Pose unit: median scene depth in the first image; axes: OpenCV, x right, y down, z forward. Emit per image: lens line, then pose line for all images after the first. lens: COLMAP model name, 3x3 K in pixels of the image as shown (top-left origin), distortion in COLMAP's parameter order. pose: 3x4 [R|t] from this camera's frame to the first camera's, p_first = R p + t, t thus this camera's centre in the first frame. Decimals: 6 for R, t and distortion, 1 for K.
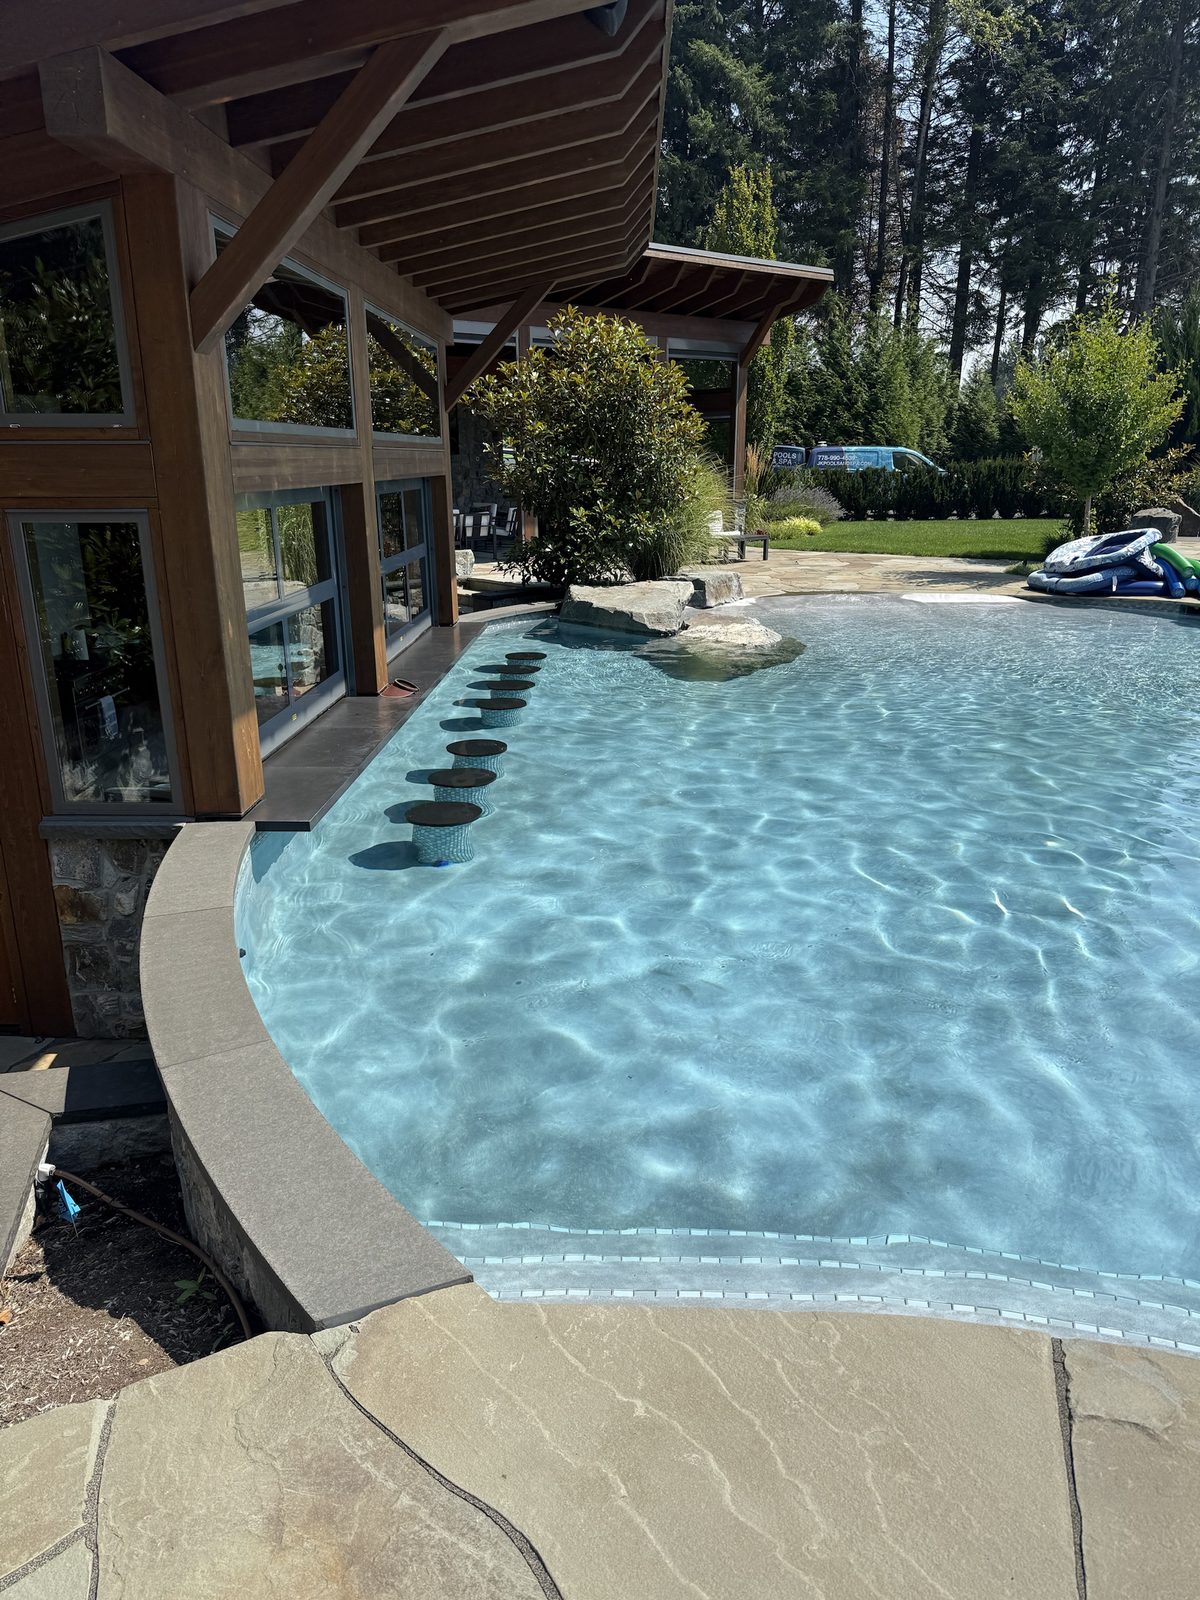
lens RADIAL K [[1121.4, 0, 597.6], [0, 1121.4, 792.4], [0, 0, 1]] dist [0.043591, -0.046185]
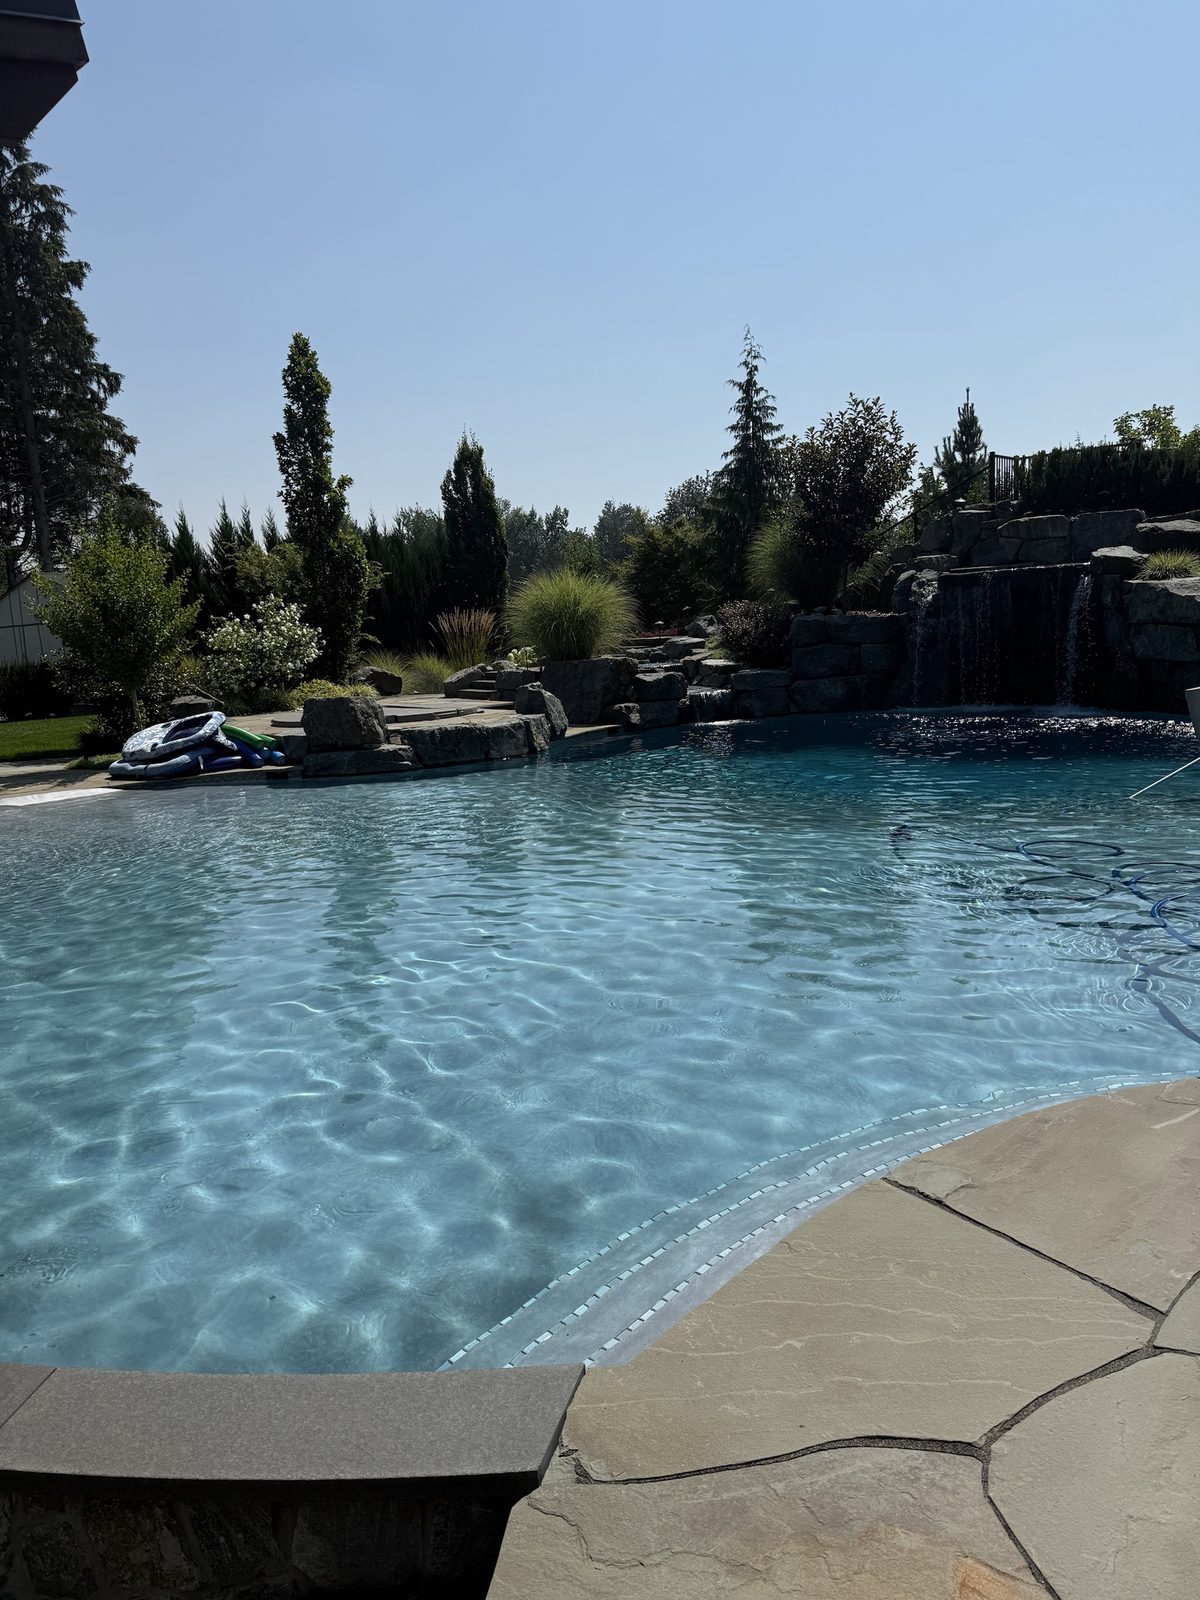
lens RADIAL K [[1121.4, 0, 585.8], [0, 1121.4, 788.7], [0, 0, 1]] dist [0.043591, -0.046185]
pose [[0.638715, -0.141803, 0.756264, -0.096980], [0.270982, 0.961356, -0.048604, -0.004783], [-0.720147, 0.235978, 0.652459, 0.020435]]
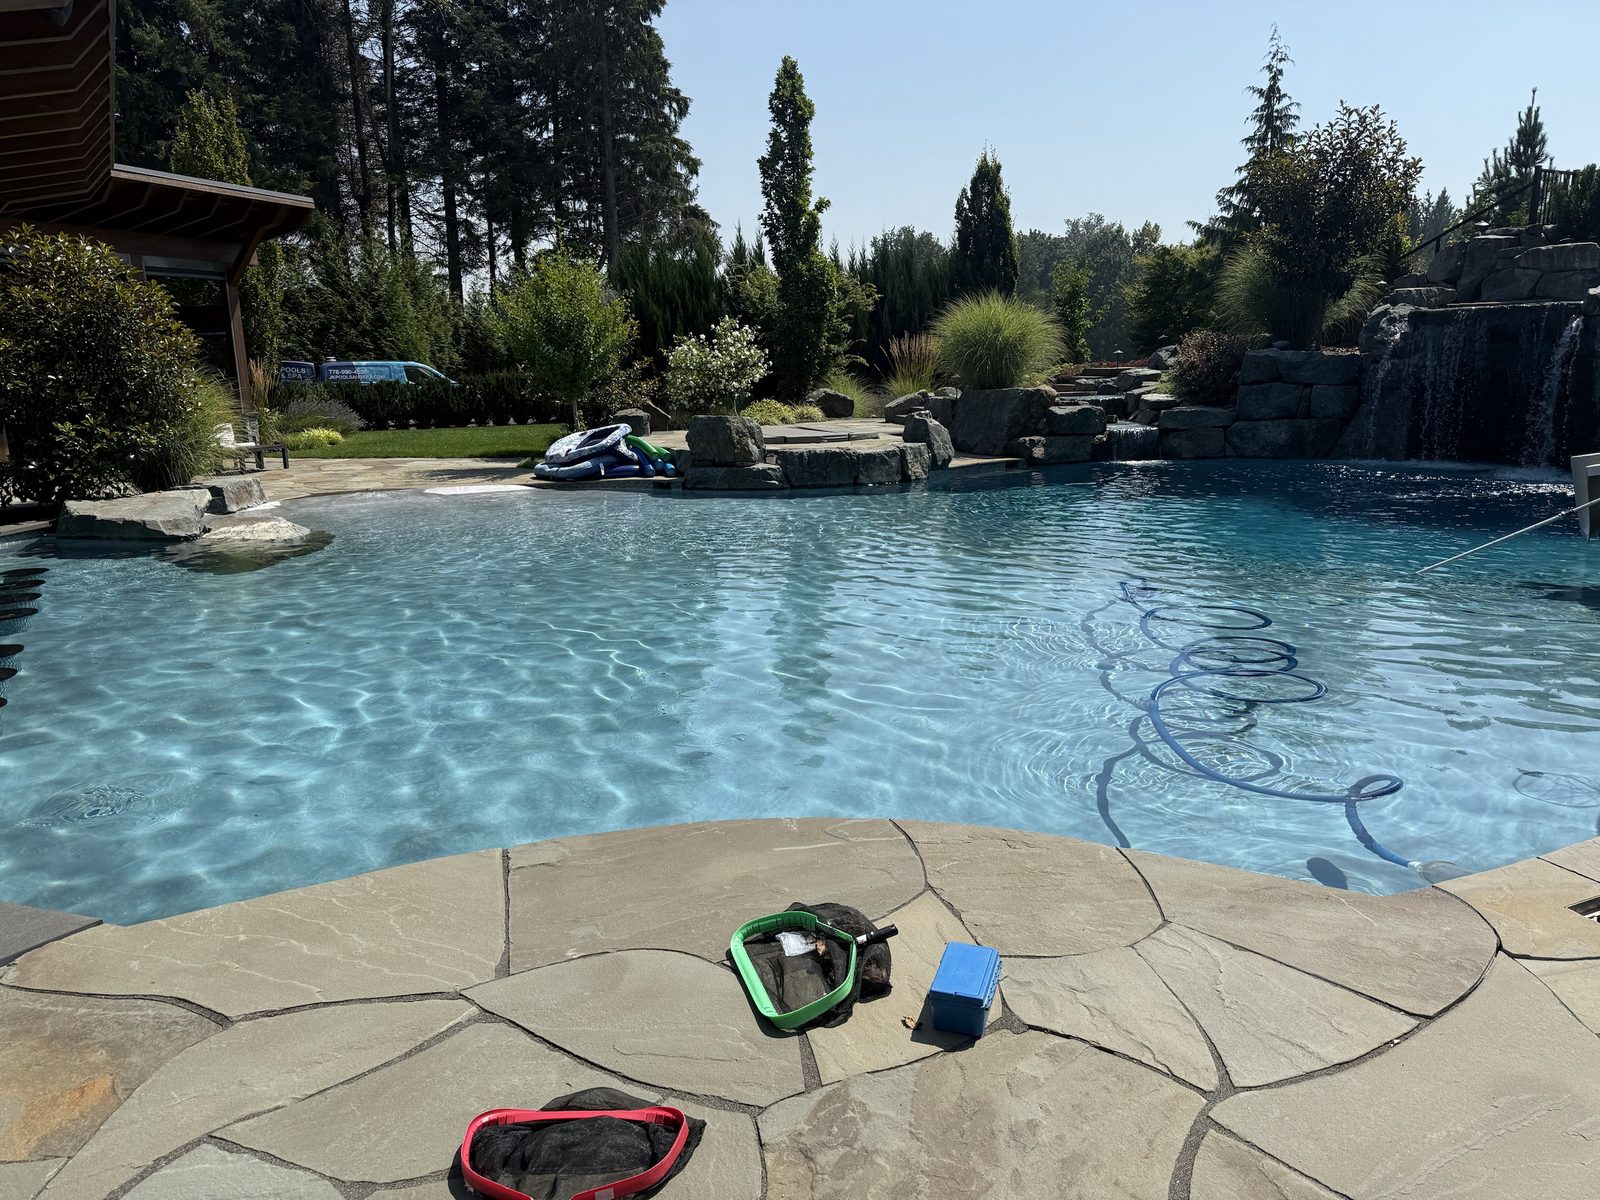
lens RADIAL K [[1121.4, 0, 803.0], [0, 1121.4, 588.9], [0, 0, 1]] dist [0.043591, -0.046185]
pose [[0.841309, -0.121147, 0.526804, -0.007819], [0.171913, 0.983929, -0.048276, 0.027078], [-0.512489, 0.131180, 0.848615, -0.084303]]
